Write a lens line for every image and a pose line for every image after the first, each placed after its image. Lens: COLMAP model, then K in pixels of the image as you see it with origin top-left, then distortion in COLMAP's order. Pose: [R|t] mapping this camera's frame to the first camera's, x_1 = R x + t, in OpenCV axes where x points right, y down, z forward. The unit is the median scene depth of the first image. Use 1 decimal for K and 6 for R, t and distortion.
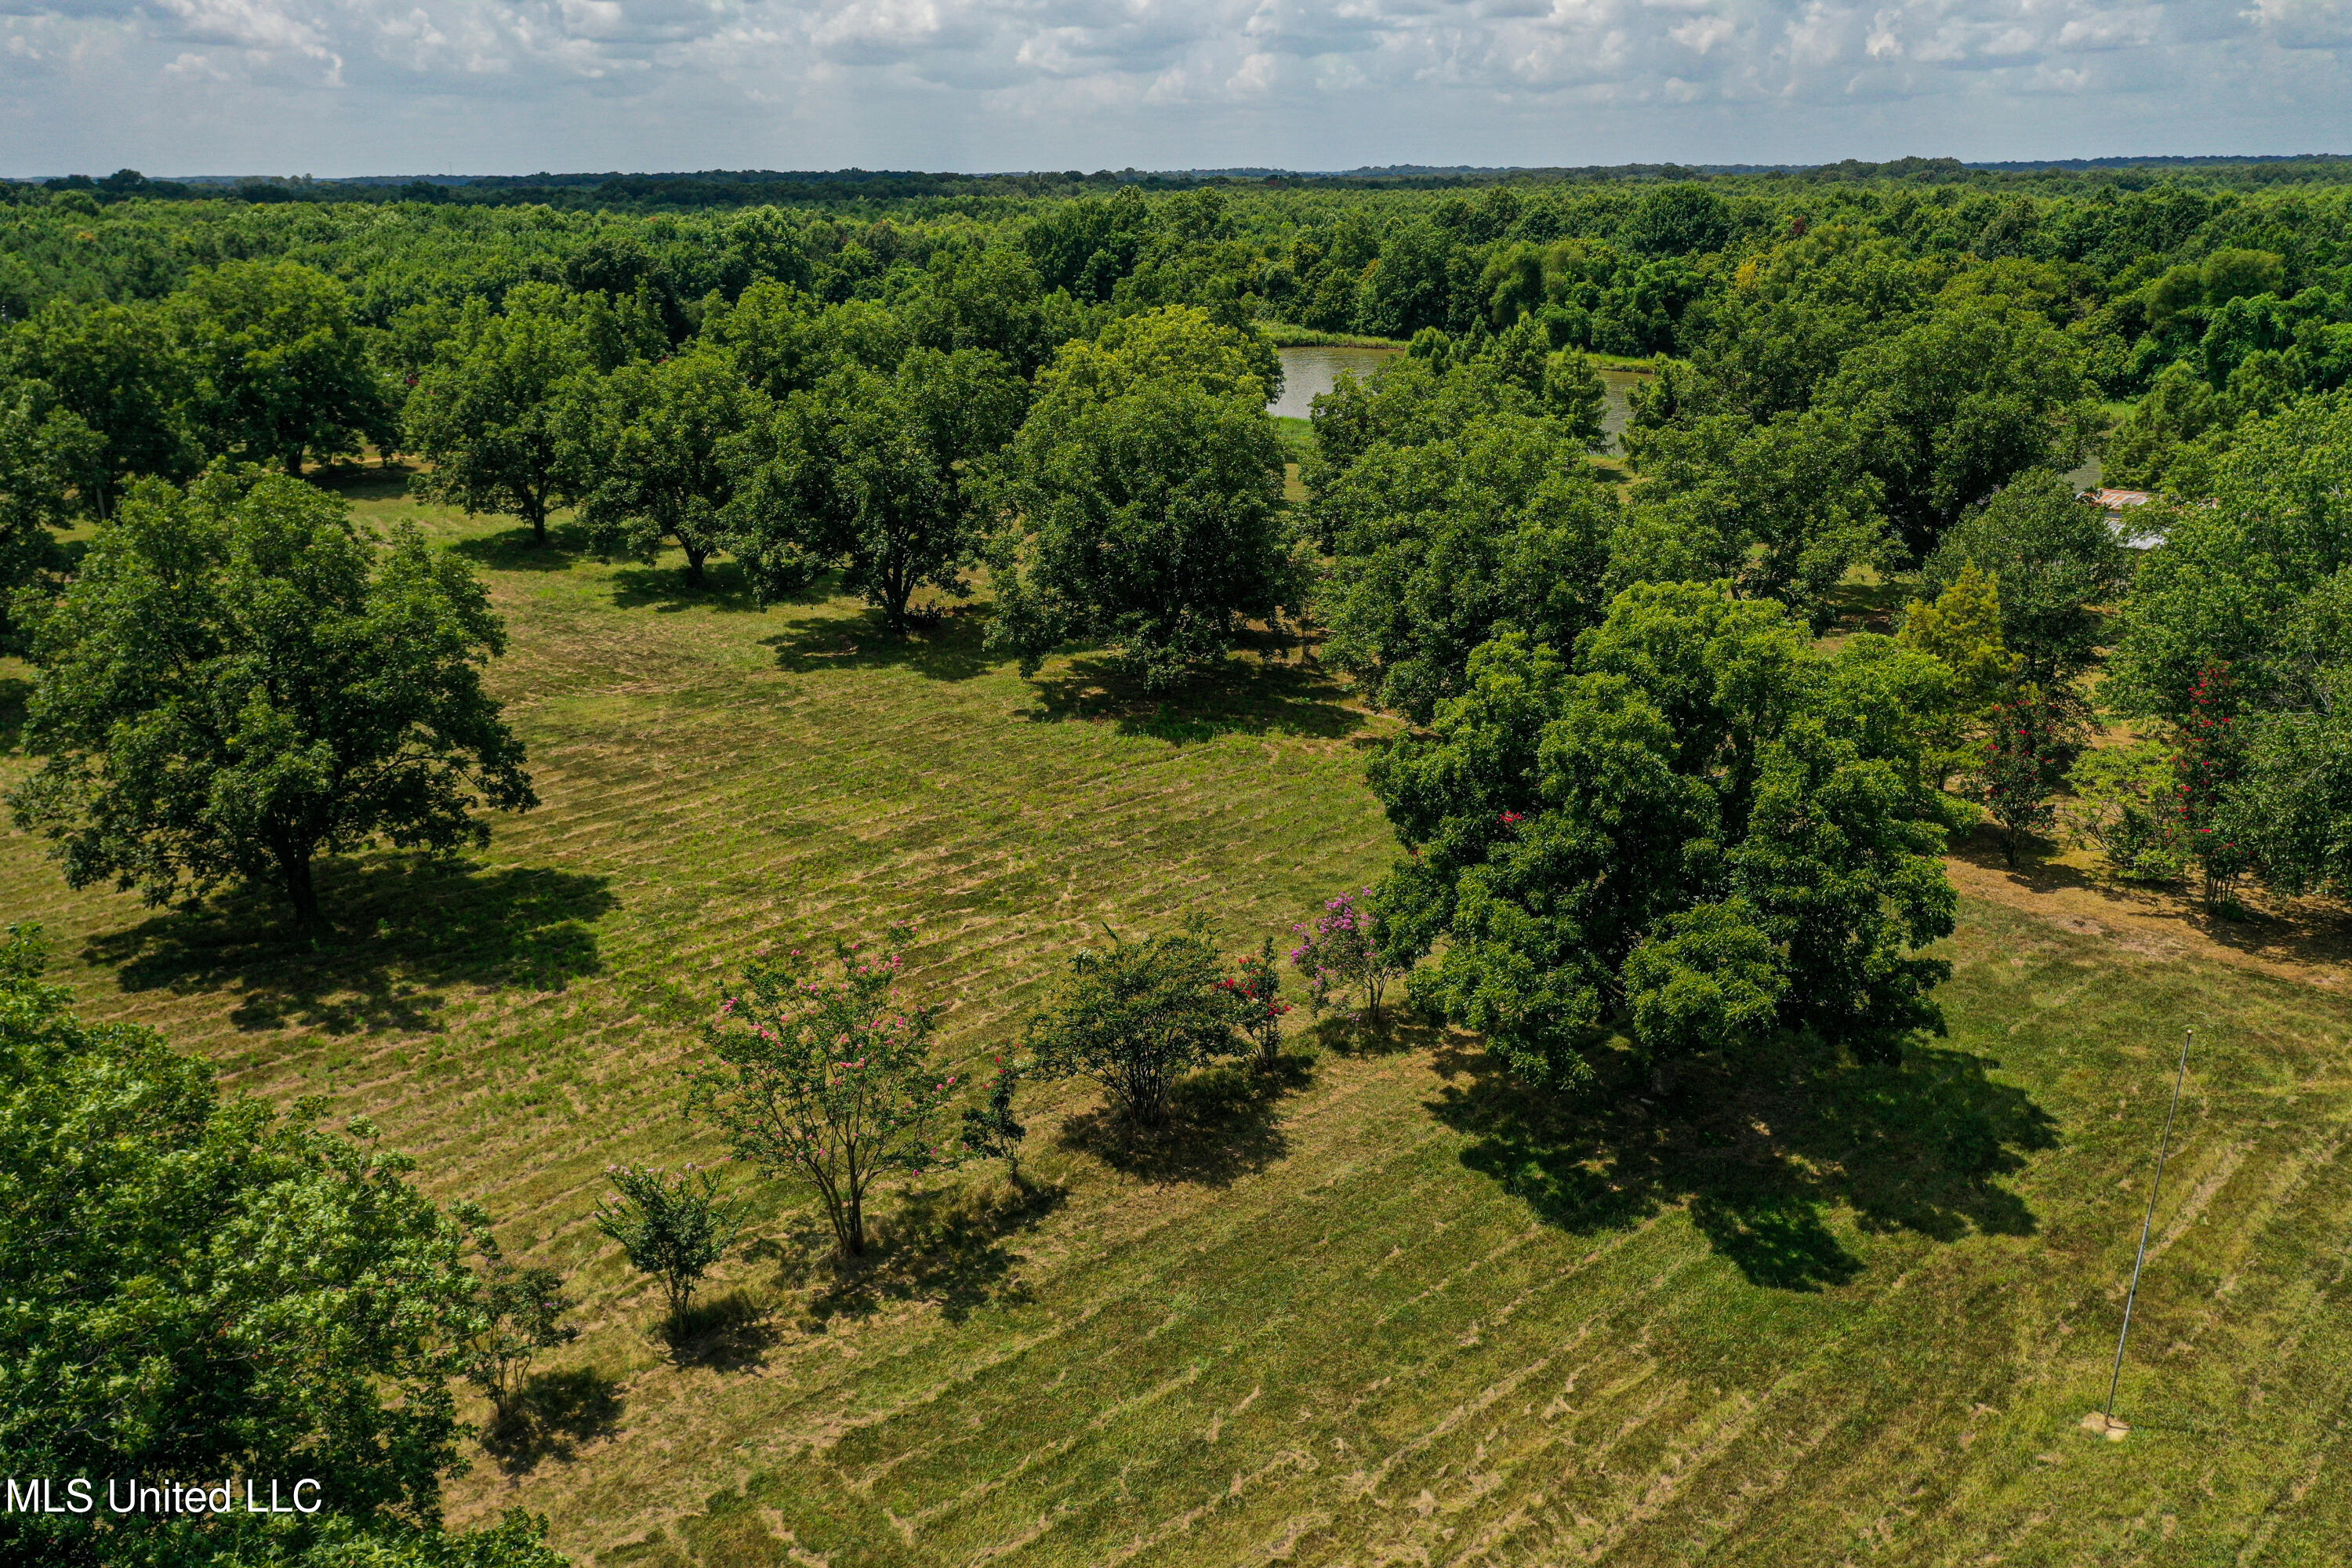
lens RADIAL K [[1884.9, 0, 1162.1], [0, 1884.9, 782.7], [0, 0, 1]] dist [0.019154, 0.004088]
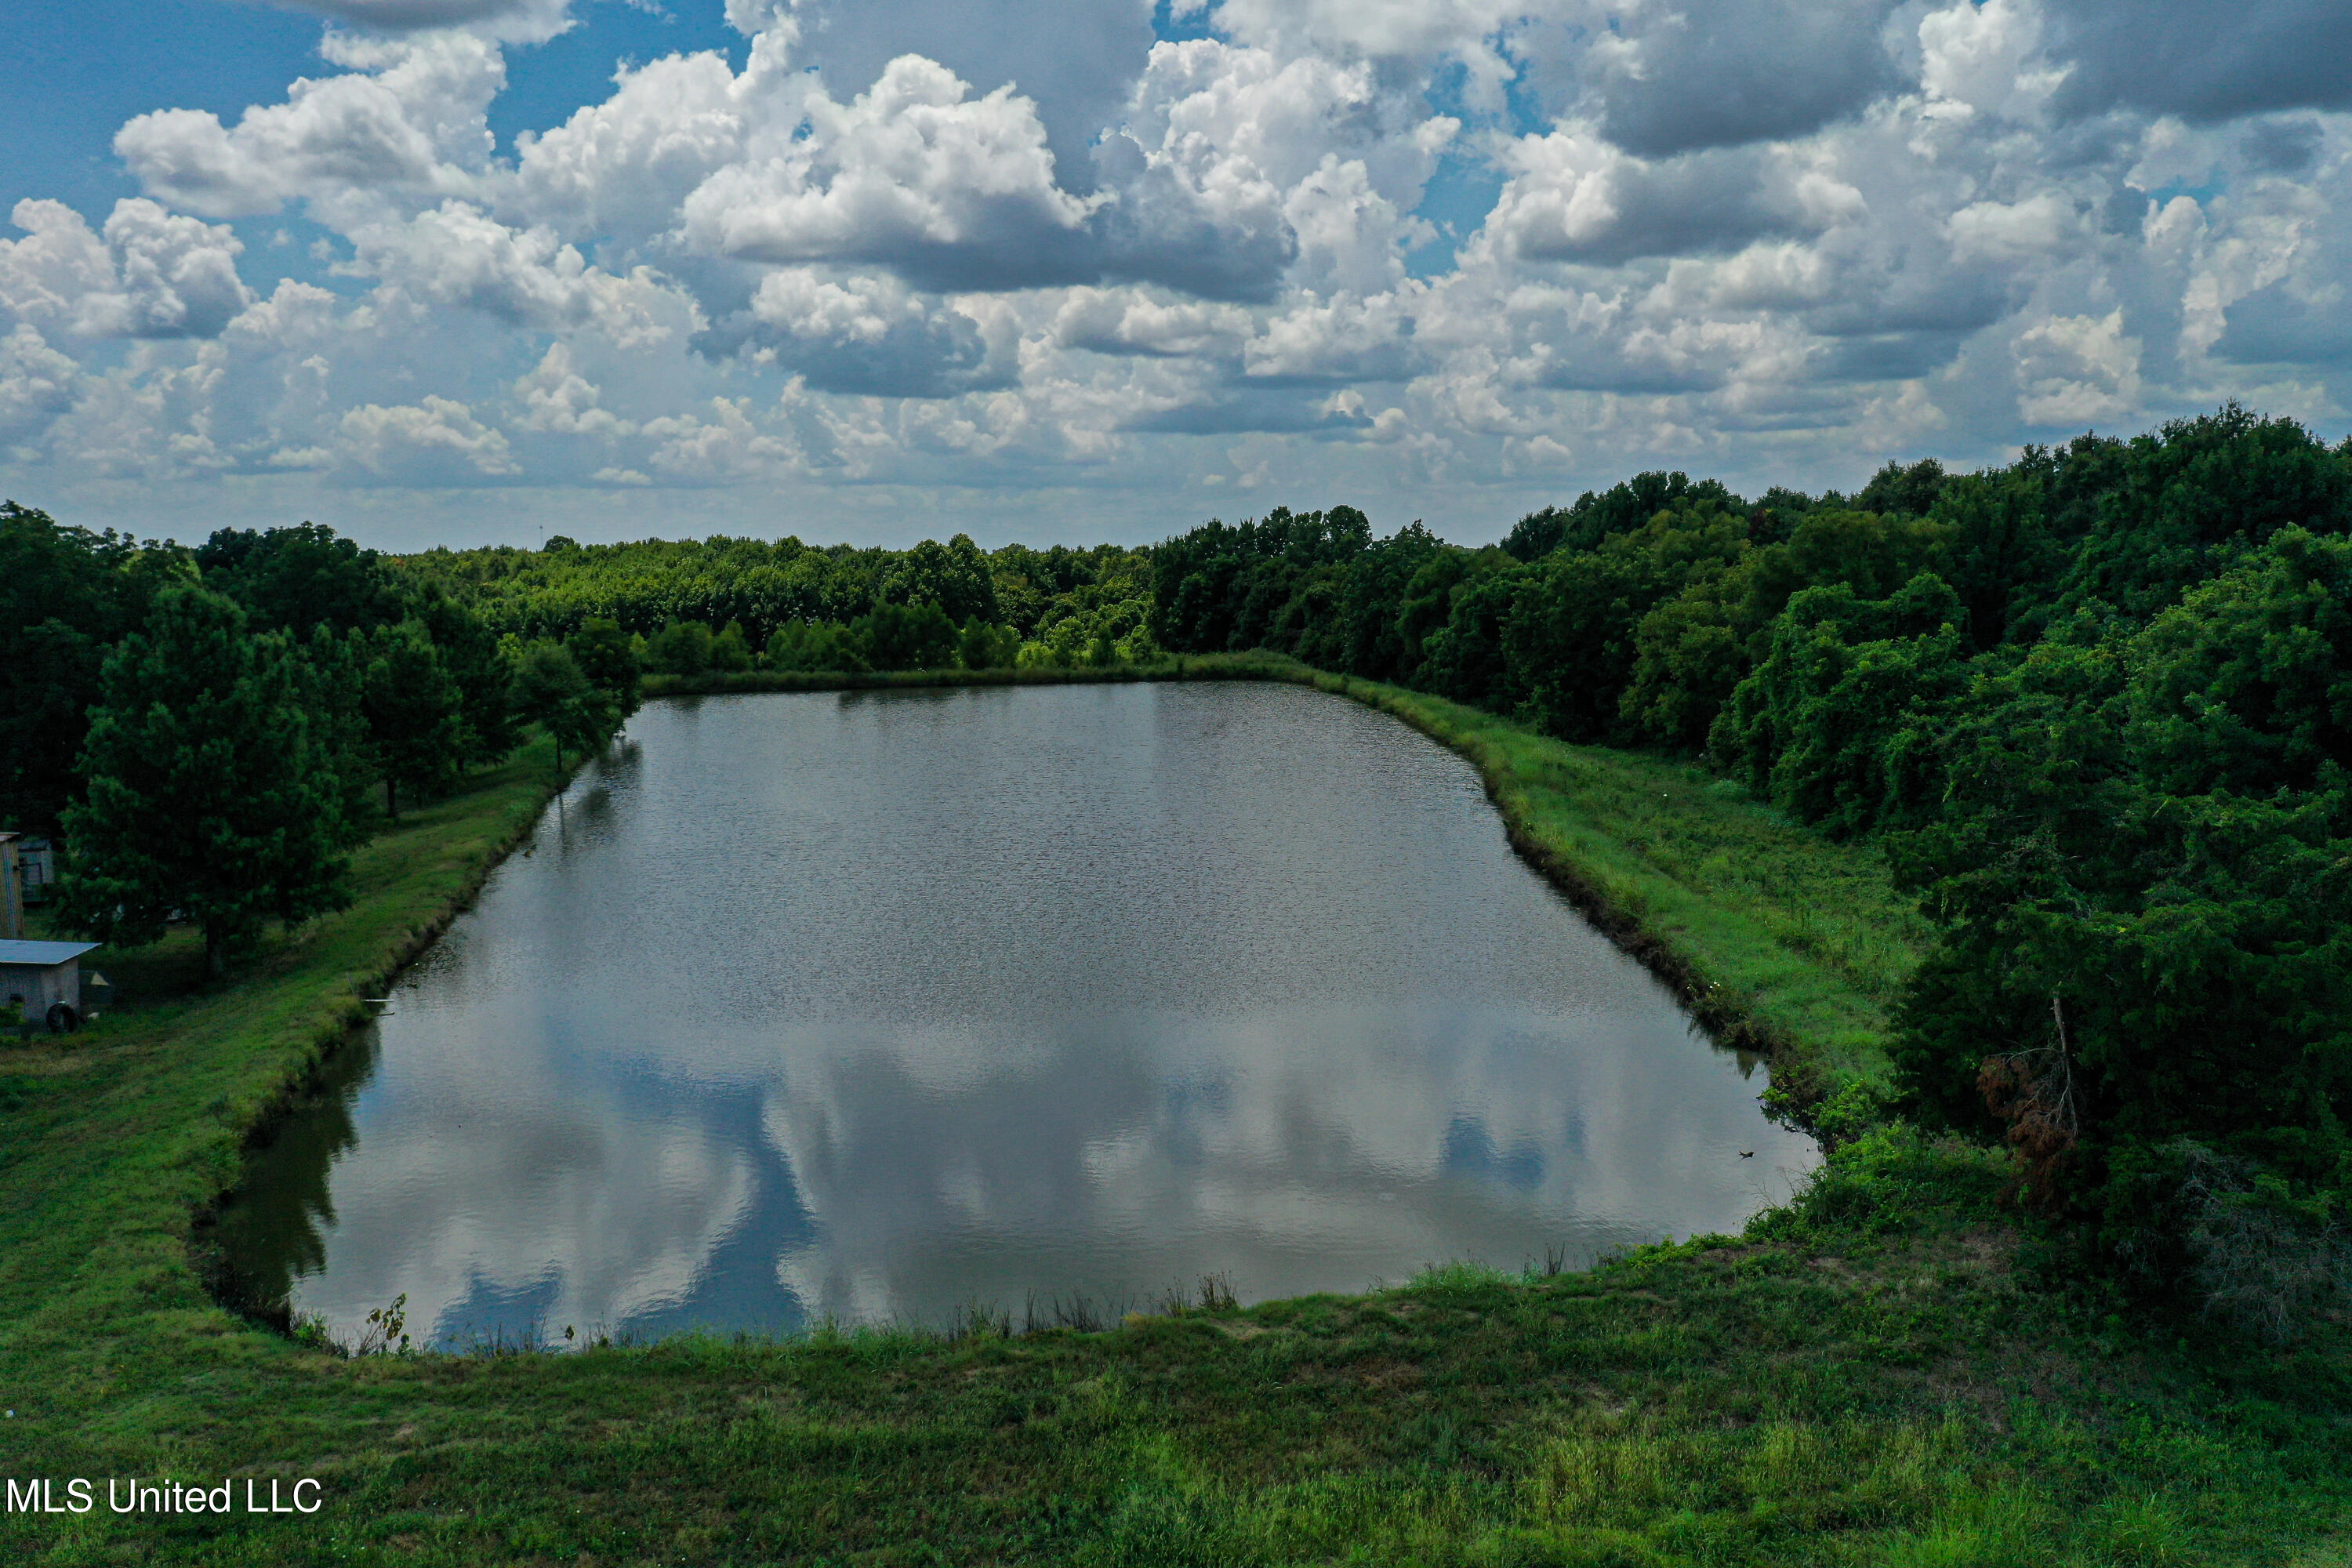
lens RADIAL K [[1884.9, 0, 1188.3], [0, 1884.9, 768.2], [0, 0, 1]] dist [0.019154, 0.004088]
pose [[0.855622, 0.059081, -0.514219, 2.586655], [-0.163101, 0.973627, -0.159523, -0.334044], [0.491233, 0.220361, 0.842693, 1.742537]]
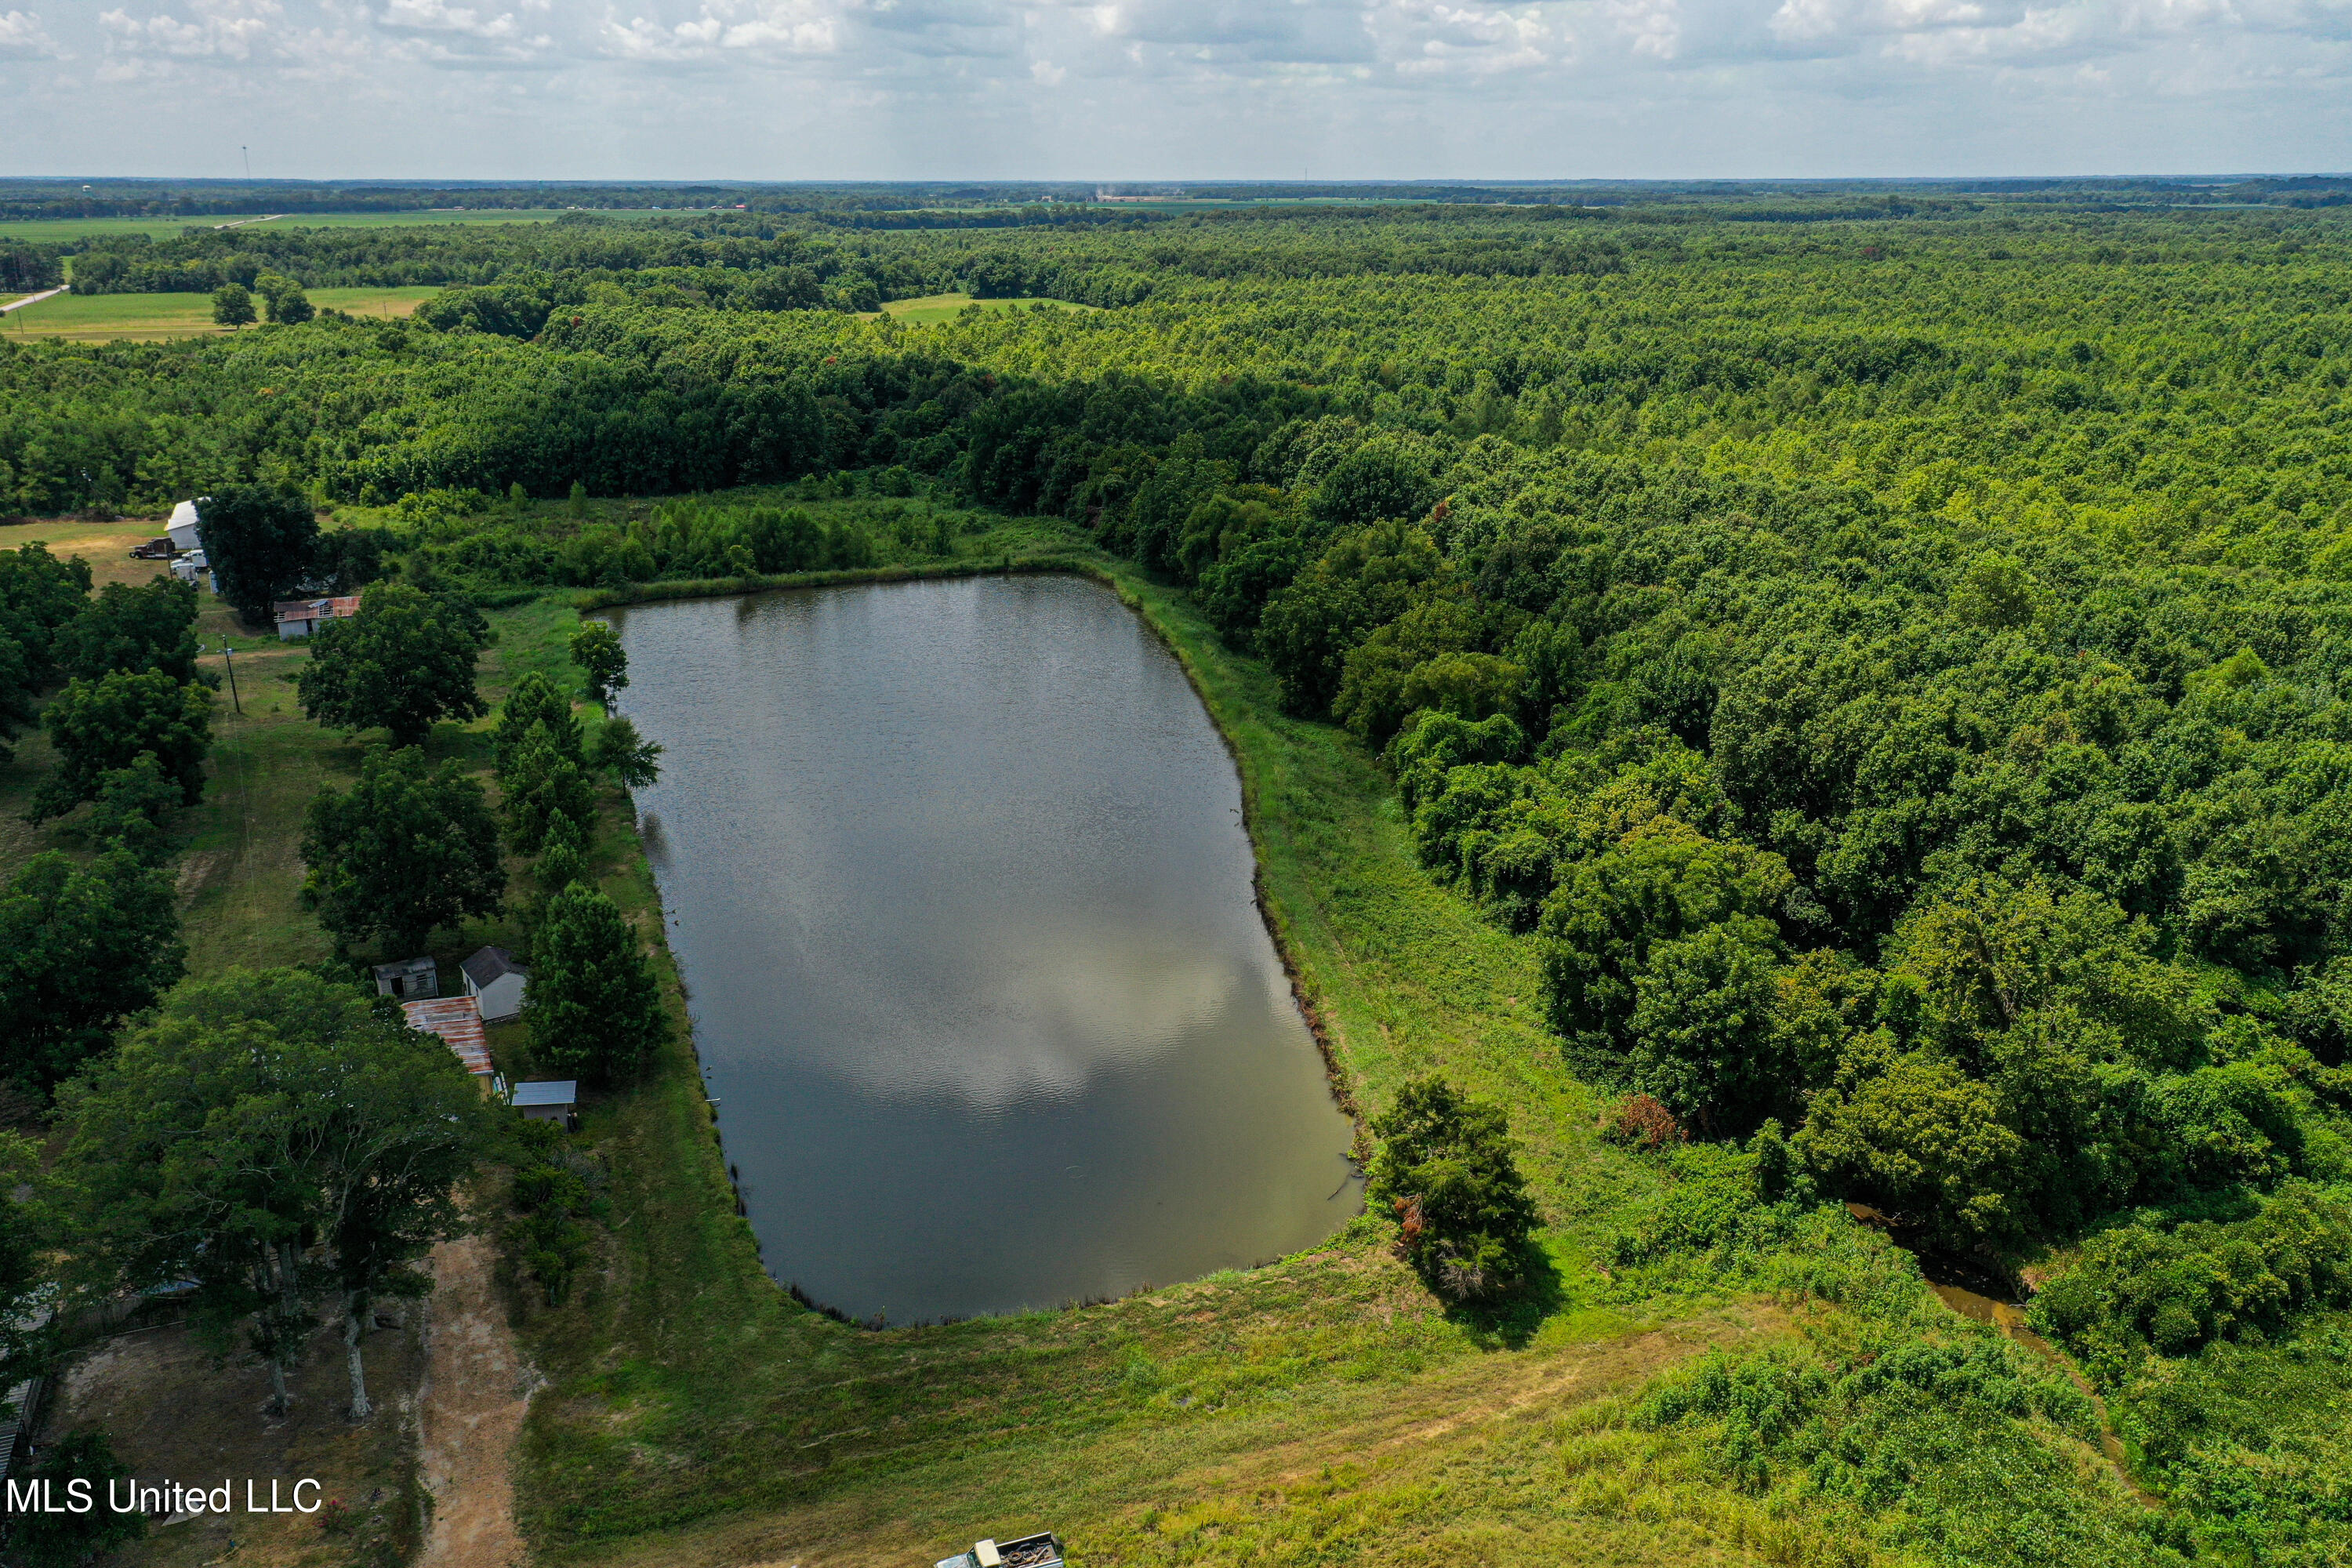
lens RADIAL K [[1884.9, 0, 1169.6], [0, 1884.9, 779.1], [0, 0, 1]] dist [0.019154, 0.004088]
pose [[0.908814, 0.134708, -0.394856, 3.008743], [-0.134906, 0.990479, 0.027405, -0.856932], [0.394789, 0.028363, 0.918334, 0.491631]]
